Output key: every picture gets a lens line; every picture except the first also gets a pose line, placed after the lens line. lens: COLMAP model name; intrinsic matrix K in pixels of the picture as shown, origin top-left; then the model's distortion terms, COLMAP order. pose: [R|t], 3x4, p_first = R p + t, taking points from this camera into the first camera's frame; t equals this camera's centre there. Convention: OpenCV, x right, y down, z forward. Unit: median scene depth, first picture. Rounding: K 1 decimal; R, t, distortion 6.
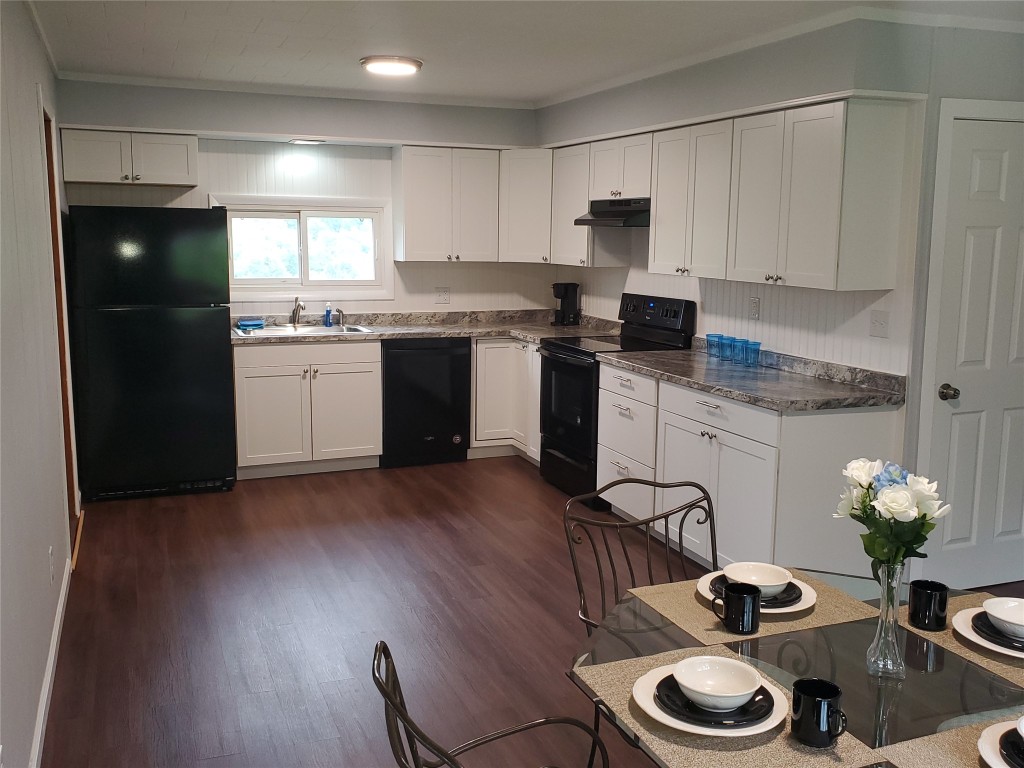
lens RADIAL K [[958.6, 0, 512.1], [0, 958.6, 387.6], [0, 0, 1]] dist [-0.013567, 0.000000]
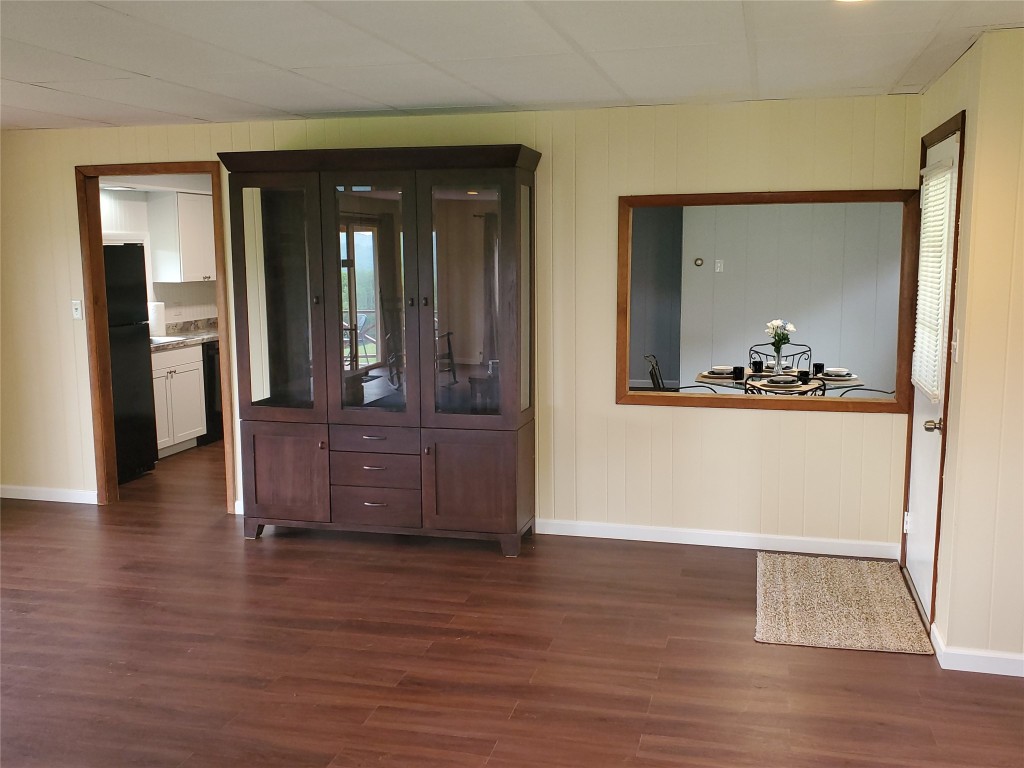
lens RADIAL K [[958.6, 0, 512.6], [0, 958.6, 381.1], [0, 0, 1]] dist [-0.013567, 0.000000]
pose [[0.592423, -0.127682, 0.795444, -0.865772], [0.141750, 0.988478, 0.053095, -0.007737], [-0.793058, 0.081299, 0.603696, -0.101204]]
